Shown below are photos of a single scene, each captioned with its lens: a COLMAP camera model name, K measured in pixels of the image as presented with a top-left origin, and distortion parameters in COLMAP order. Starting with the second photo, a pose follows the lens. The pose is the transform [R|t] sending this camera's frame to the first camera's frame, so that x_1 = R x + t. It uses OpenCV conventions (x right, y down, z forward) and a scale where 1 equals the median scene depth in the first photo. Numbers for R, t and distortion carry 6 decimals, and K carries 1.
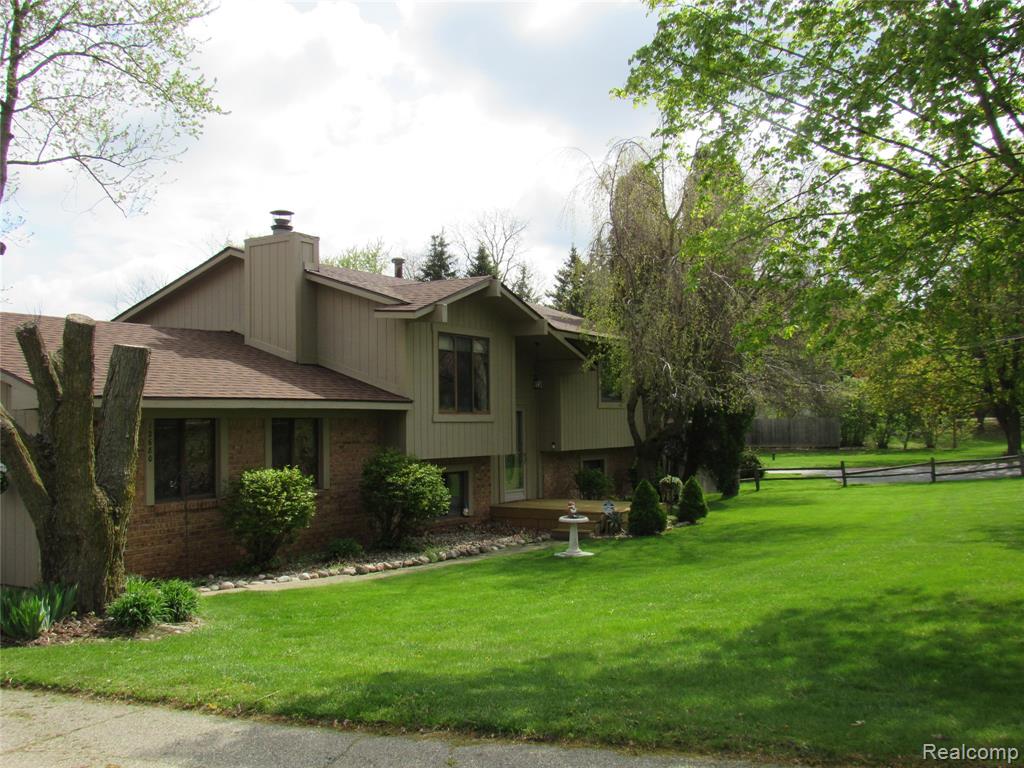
lens RADIAL K [[999.9, 0, 512.1], [0, 999.9, 384.6], [0, 0, 1]] dist [0.024980, 0.000000]
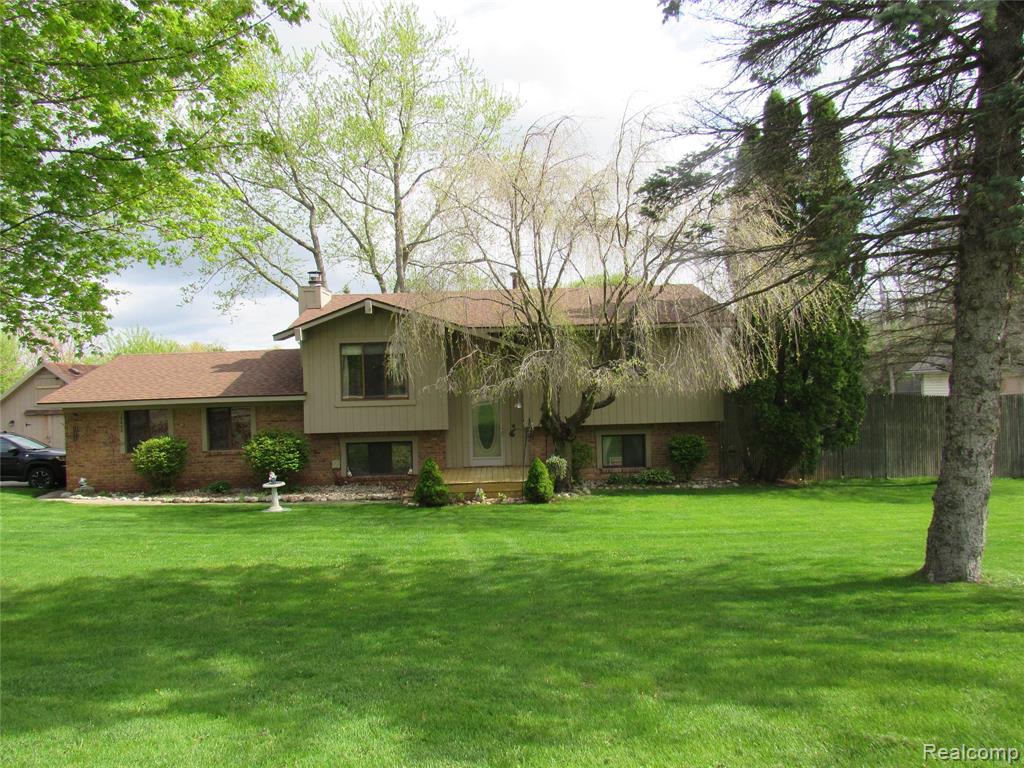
lens RADIAL K [[725.5, 0, 512.2], [0, 725.5, 385.1], [0, 0, 1]] dist [-0.006664, -0.000237]
pose [[0.528120, -0.000778, -0.849169, 0.855450], [0.056740, 0.997797, 0.034374, -0.014239], [0.847272, -0.066336, 0.527001, 0.609279]]
